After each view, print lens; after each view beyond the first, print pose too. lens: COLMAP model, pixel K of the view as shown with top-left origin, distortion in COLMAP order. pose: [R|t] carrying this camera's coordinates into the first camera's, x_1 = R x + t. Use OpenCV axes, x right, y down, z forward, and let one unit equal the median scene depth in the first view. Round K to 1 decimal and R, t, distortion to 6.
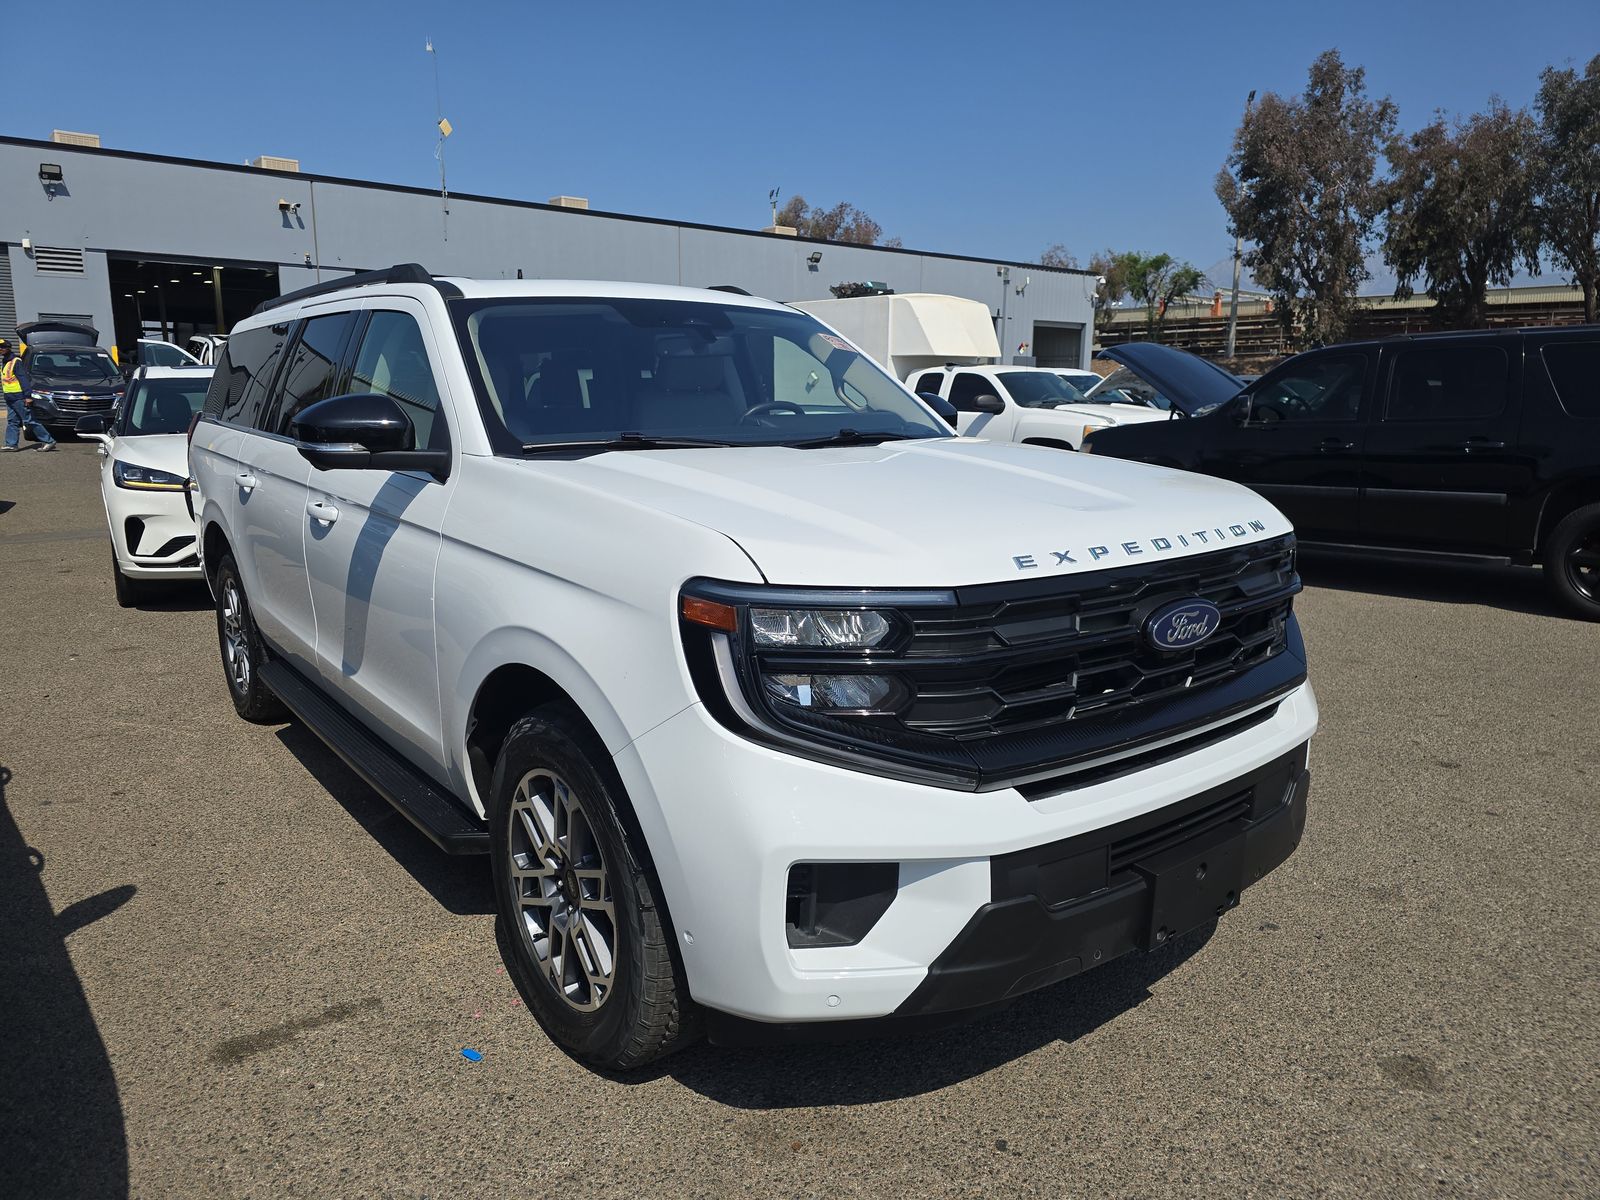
lens RADIAL K [[1088.3, 0, 792.2], [0, 1088.3, 614.6], [0, 0, 1]] dist [0.040564, -0.040512]
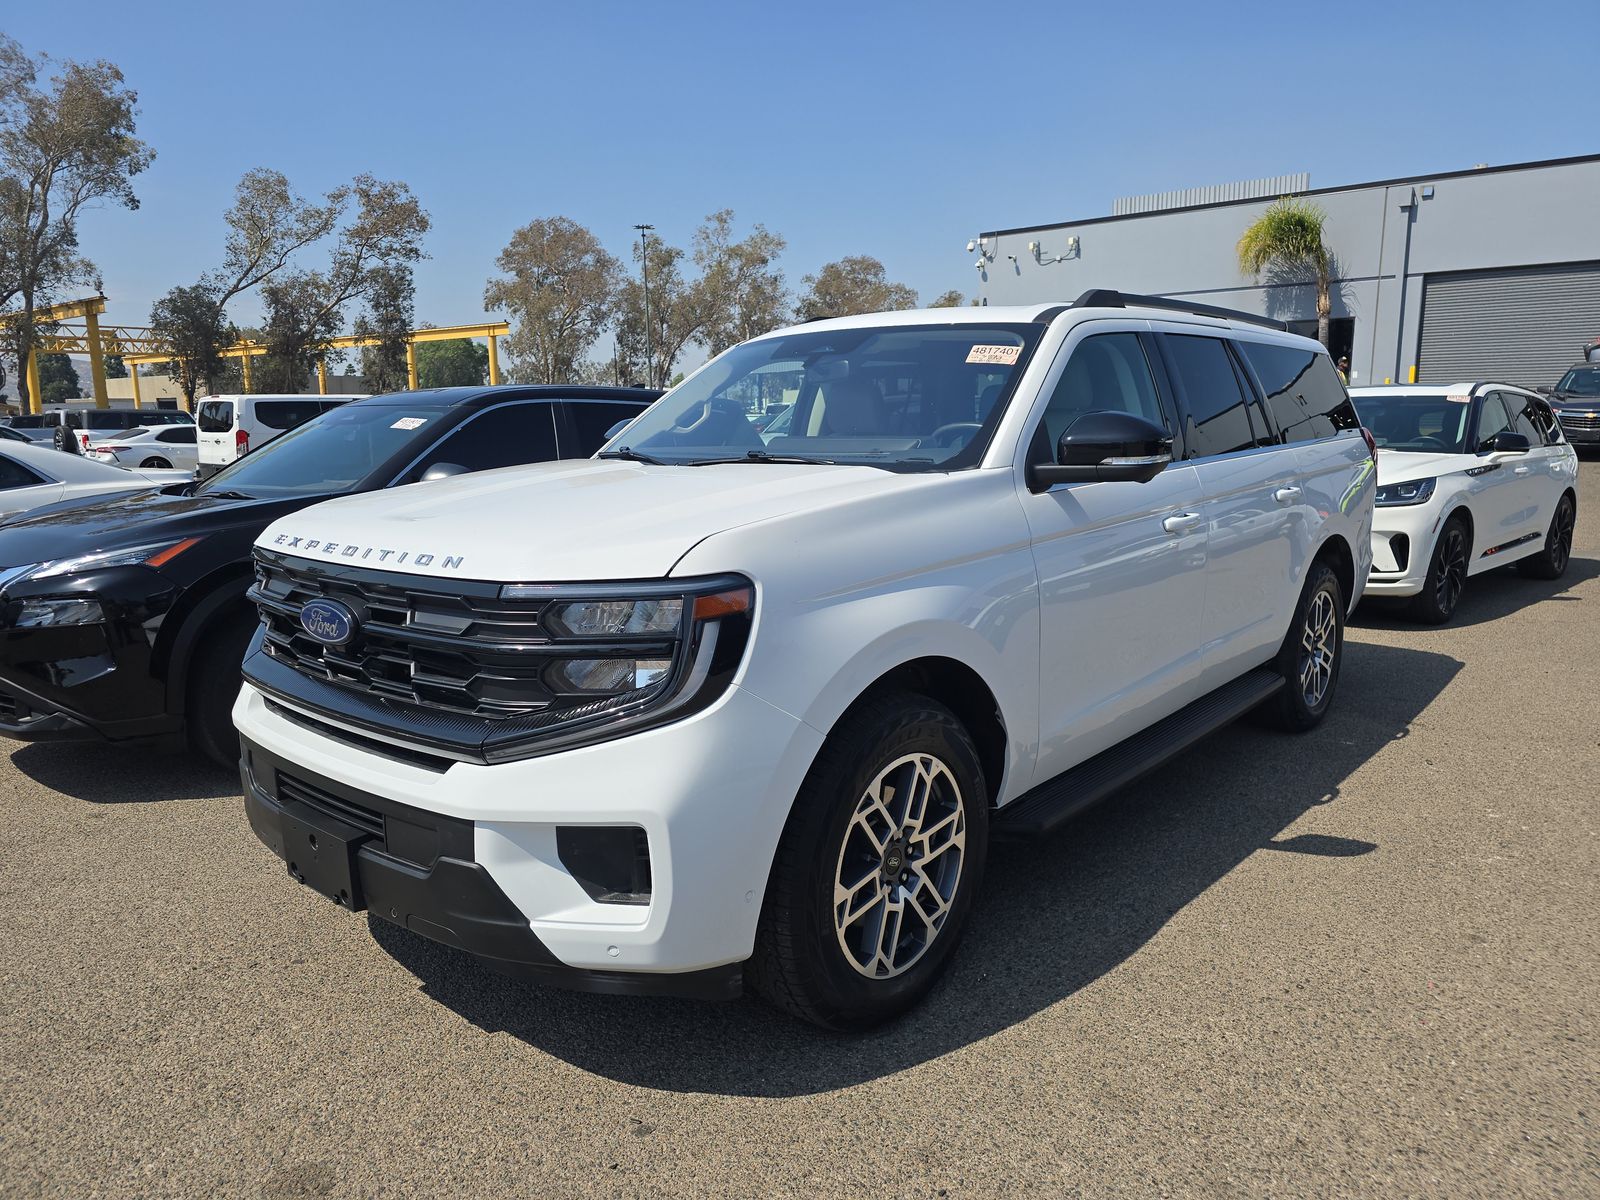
lens RADIAL K [[1088.3, 0, 792.2], [0, 1088.3, 614.6], [0, 0, 1]] dist [0.040564, -0.040512]
pose [[0.163341, 0.171132, -0.971614, 0.259687], [-0.185190, 0.972653, 0.140182, -0.041588], [0.969033, 0.157036, 0.190566, 0.210847]]
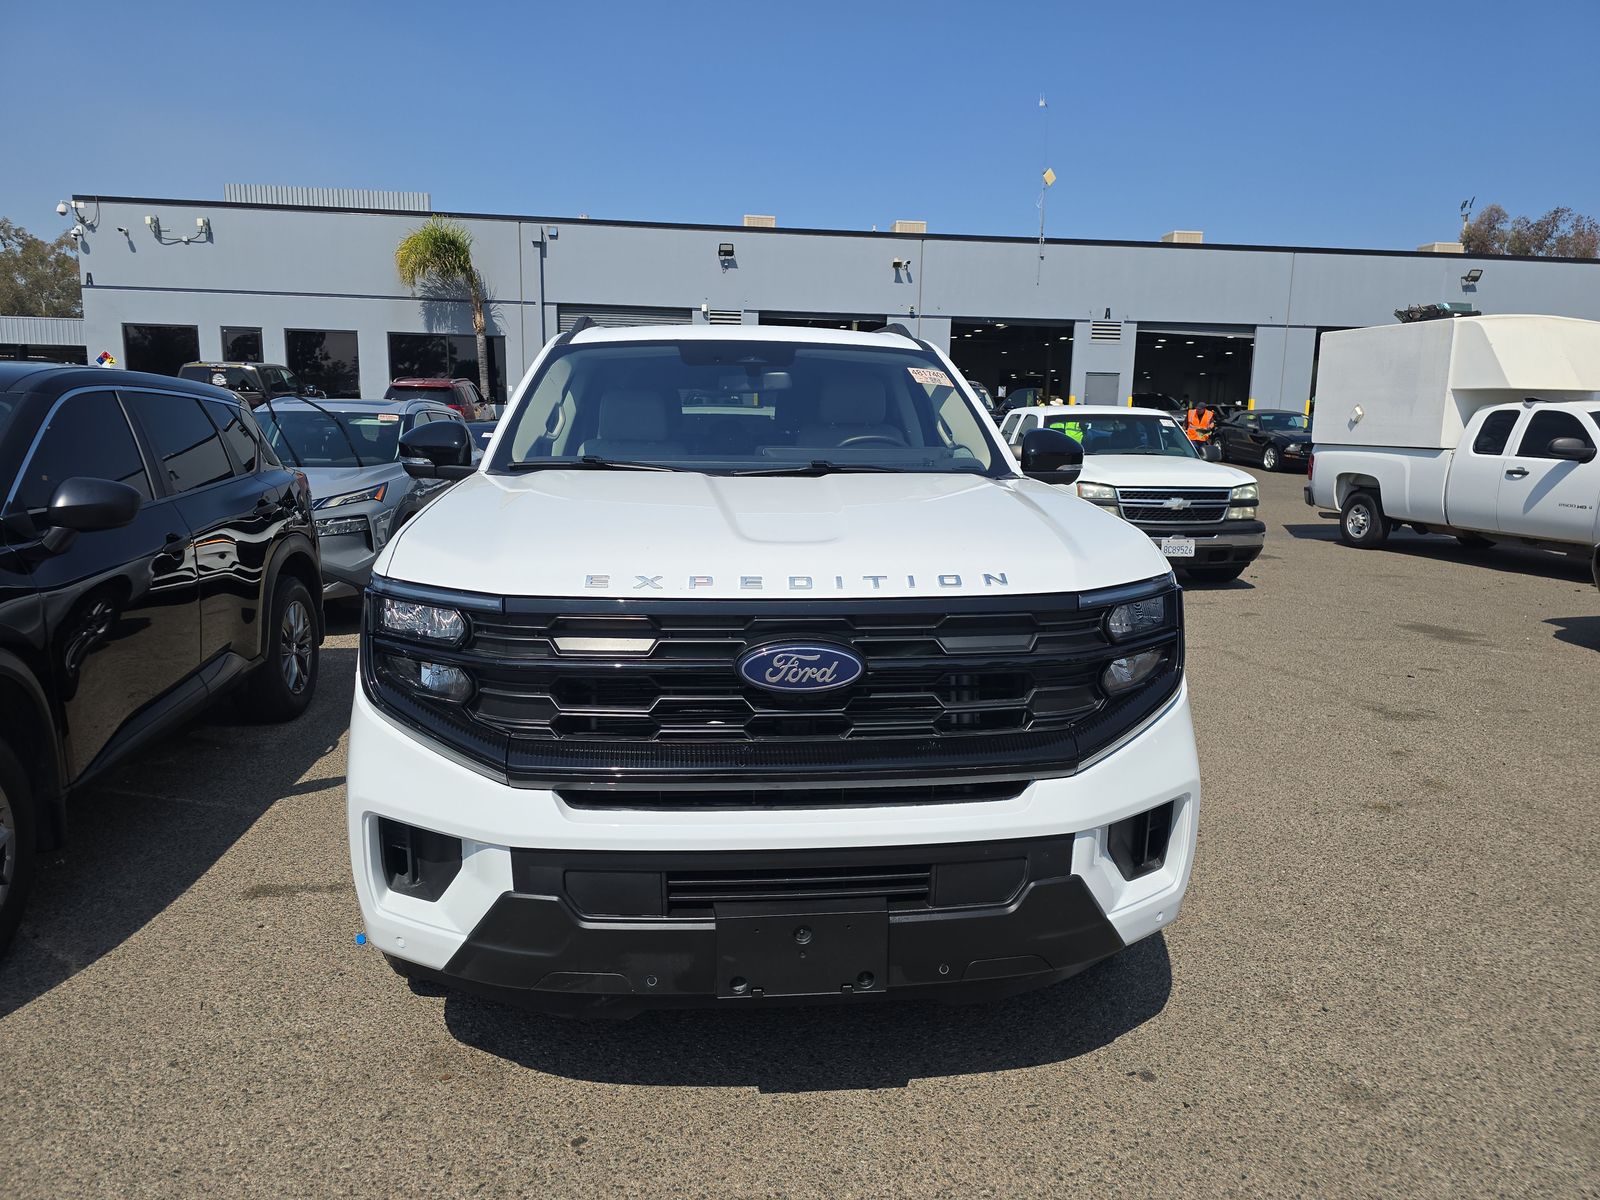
lens RADIAL K [[1088.3, 0, 792.2], [0, 1088.3, 614.6], [0, 0, 1]] dist [0.040564, -0.040512]
pose [[0.835258, 0.104853, -0.539768, 0.144435], [-0.123071, 0.992395, 0.002334, -0.006358], [0.535908, 0.064481, 0.841810, 0.033748]]
